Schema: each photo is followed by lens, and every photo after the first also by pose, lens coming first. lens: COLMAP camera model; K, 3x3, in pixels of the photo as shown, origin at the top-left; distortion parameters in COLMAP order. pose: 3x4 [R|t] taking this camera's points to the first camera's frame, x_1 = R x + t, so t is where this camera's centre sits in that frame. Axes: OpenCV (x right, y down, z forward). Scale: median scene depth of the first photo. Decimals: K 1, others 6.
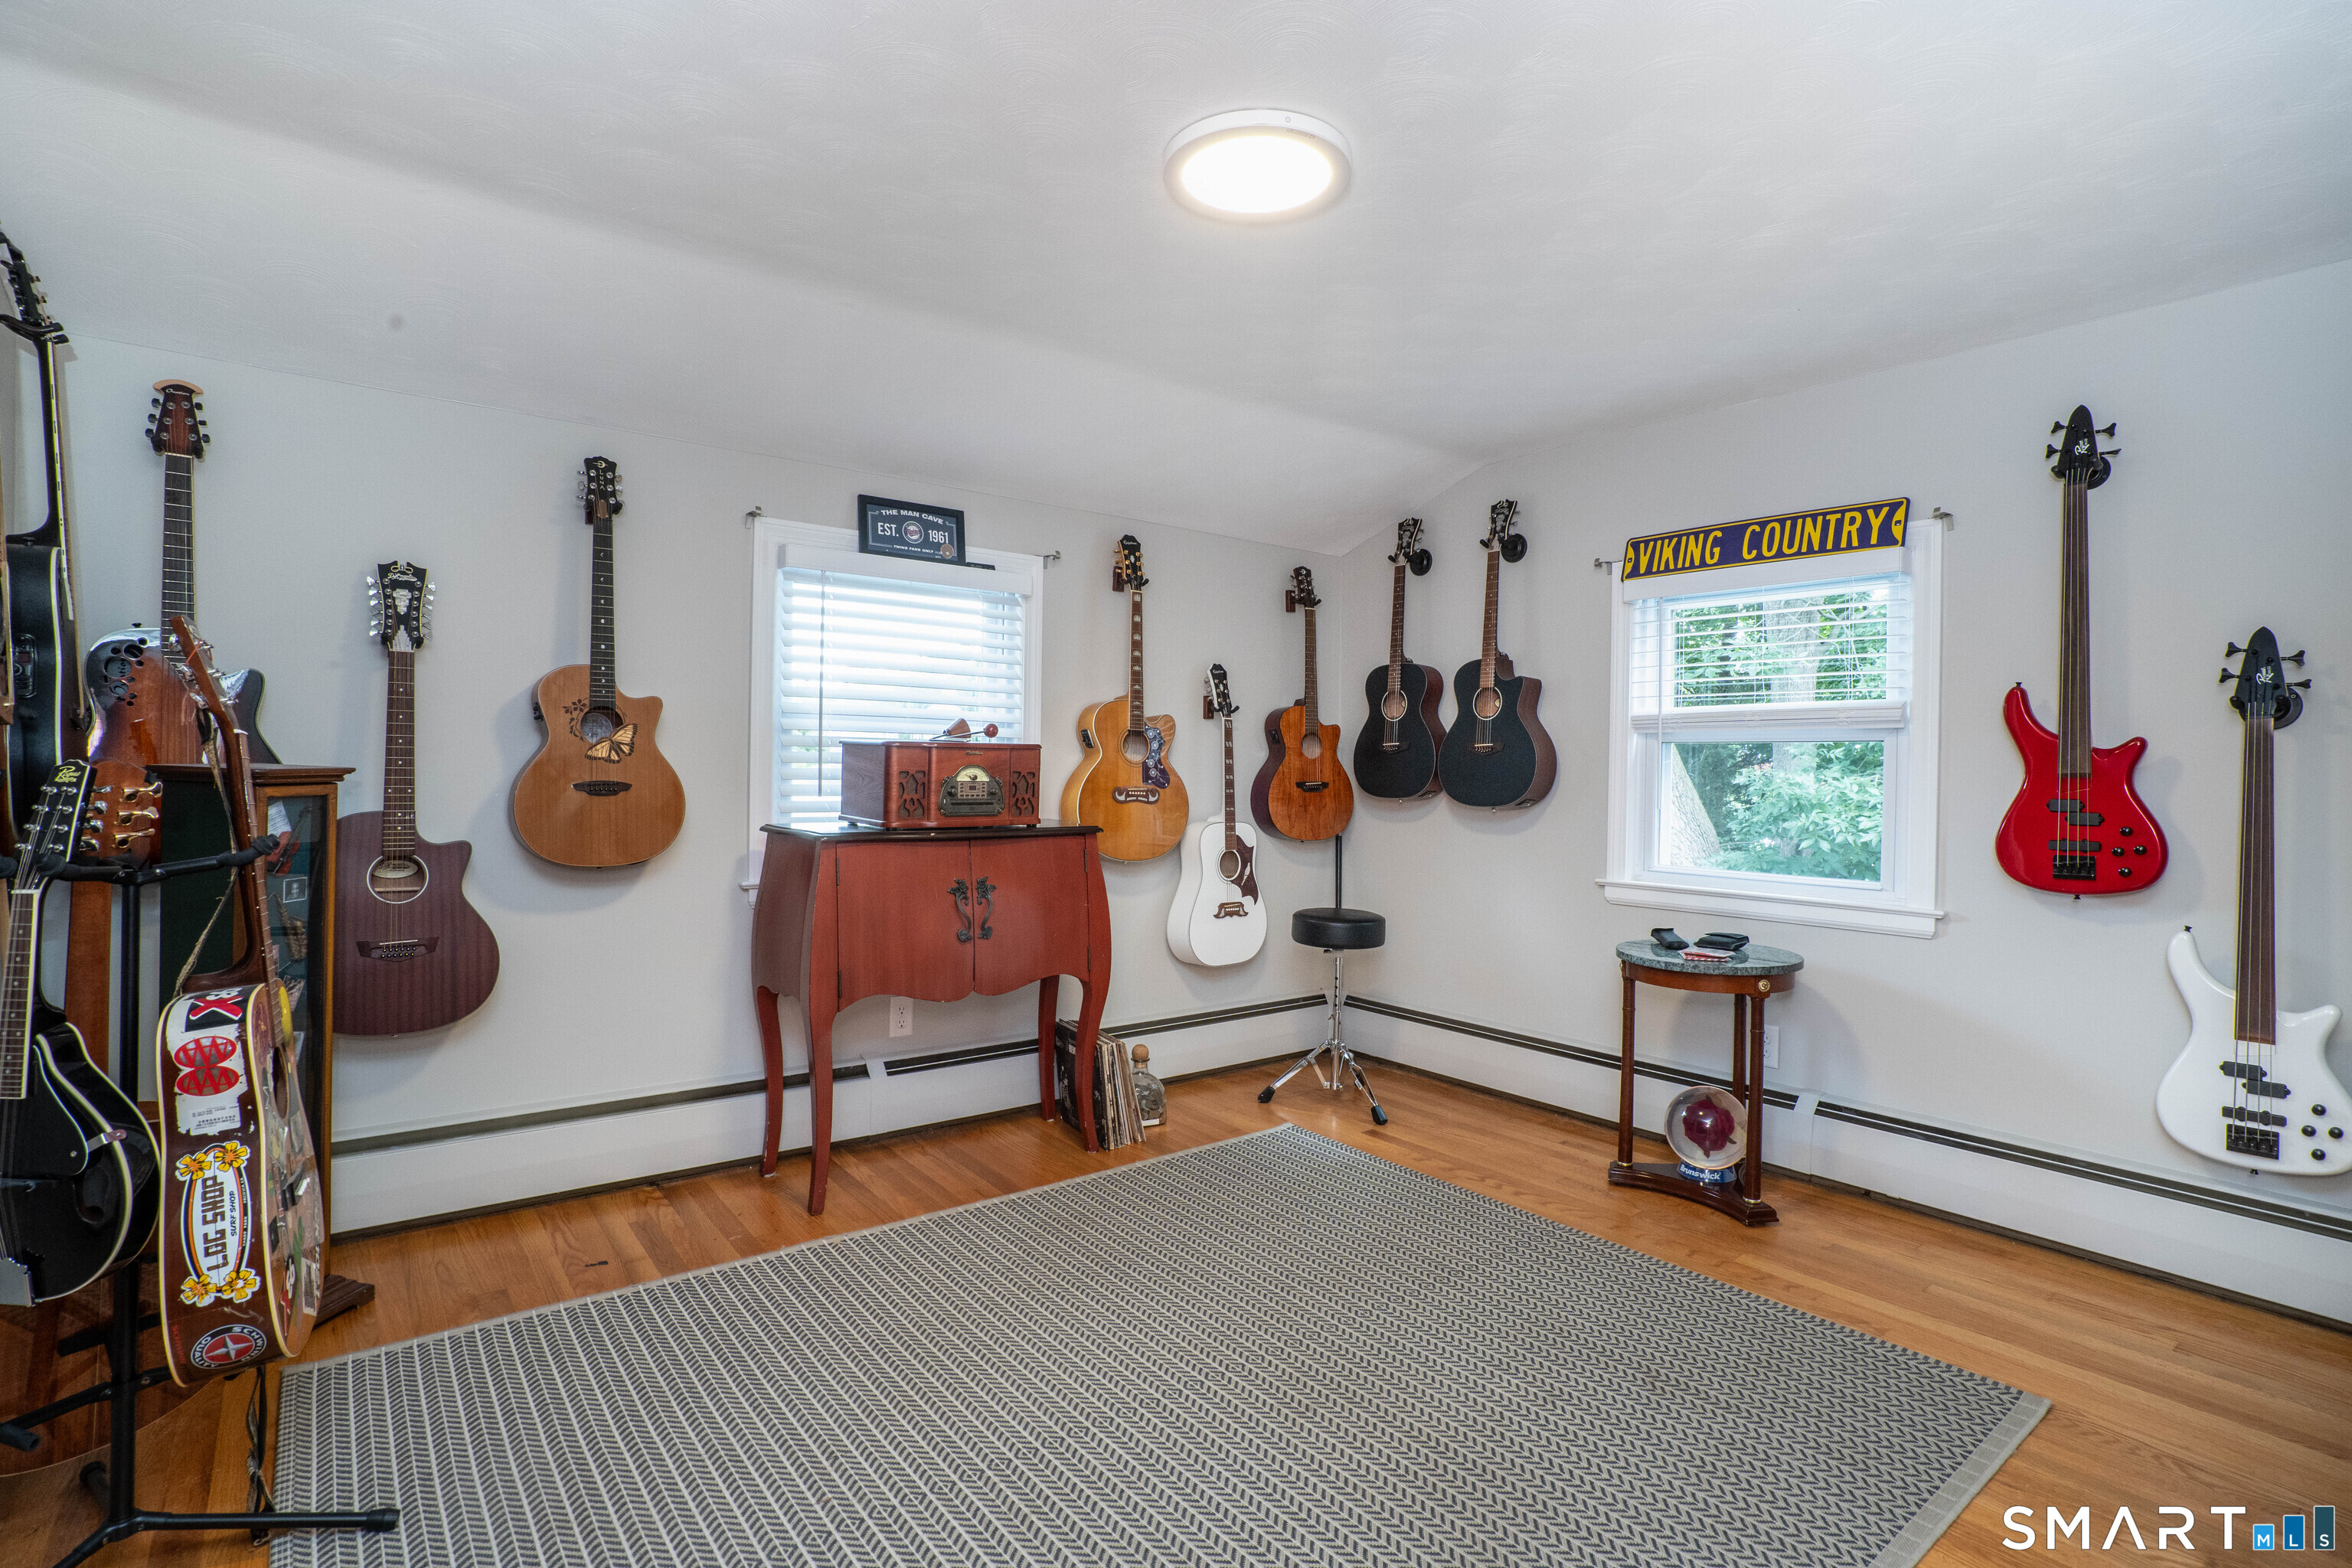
lens RADIAL K [[1148.3, 0, 1178.8], [0, 1148.3, 771.7], [0, 0, 1]] dist [-0.052310, 0.019116]
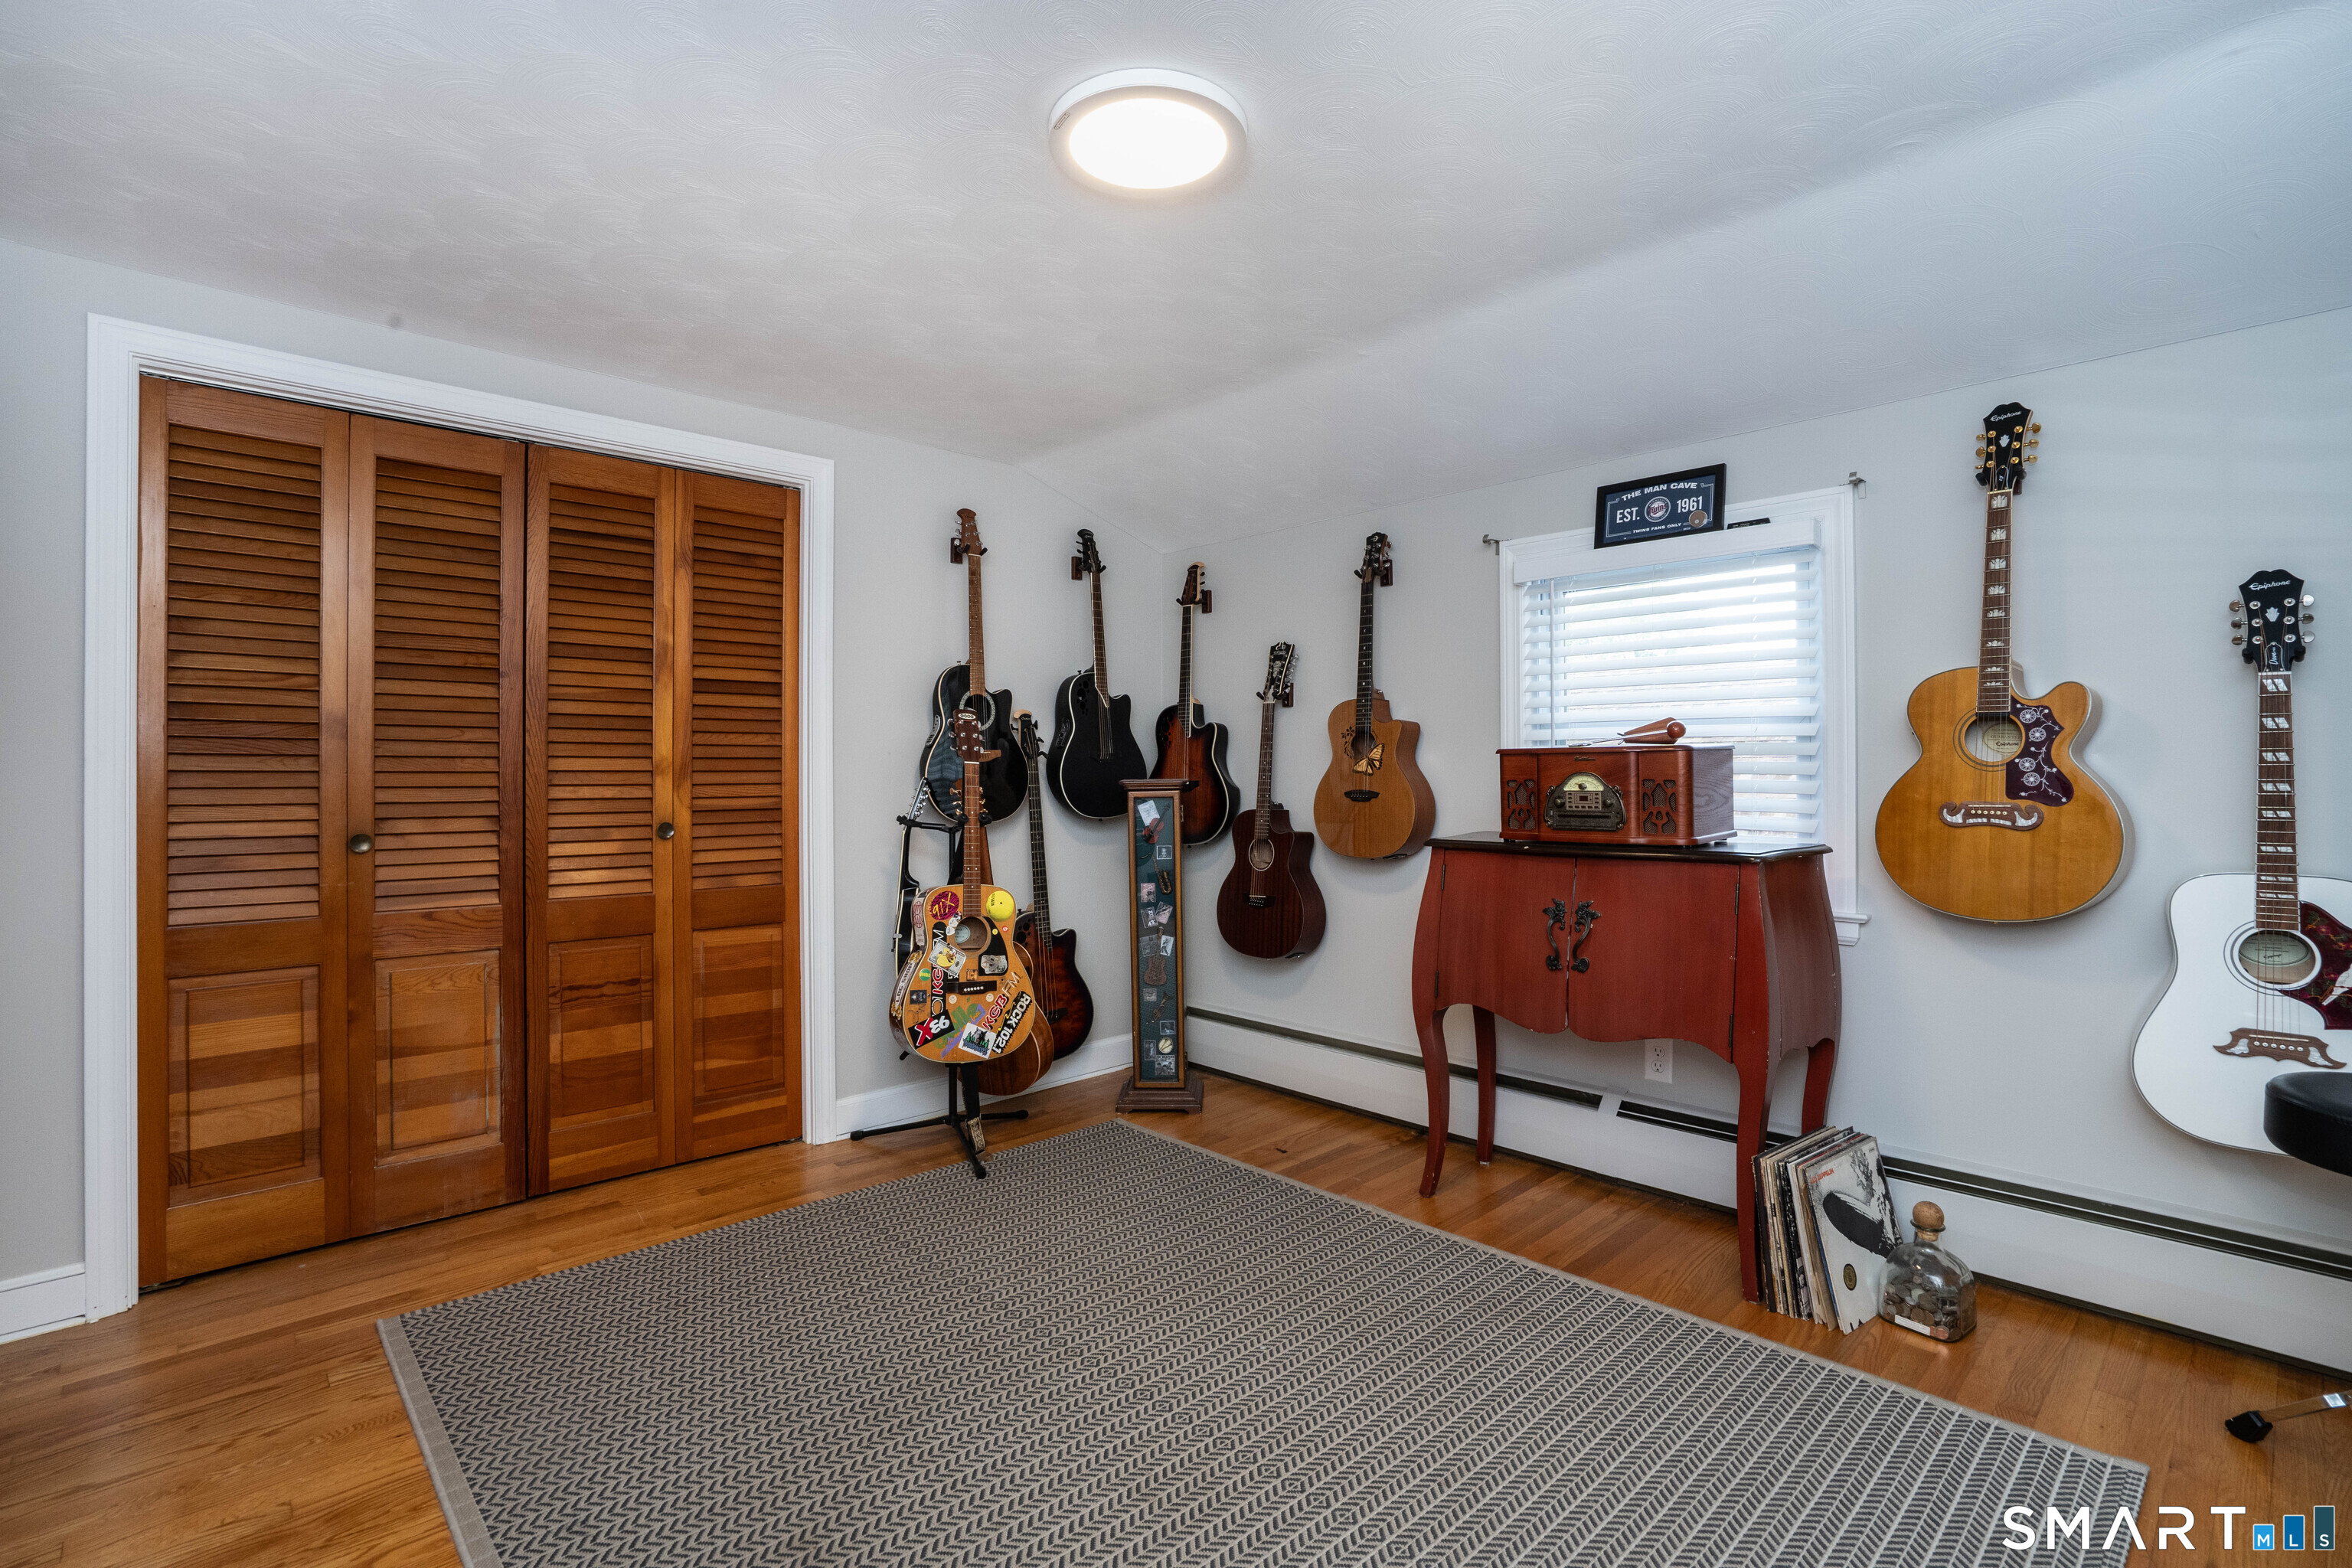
lens RADIAL K [[1088.3, 0, 1178.5], [0, 1088.3, 777.1], [0, 0, 1]] dist [-0.001072, -0.000070]
pose [[0.111225, -0.012181, -0.993721, 0.596155], [-0.000615, 0.999924, -0.012326, 0.007935], [0.993795, 0.001982, 0.111209, 0.578125]]
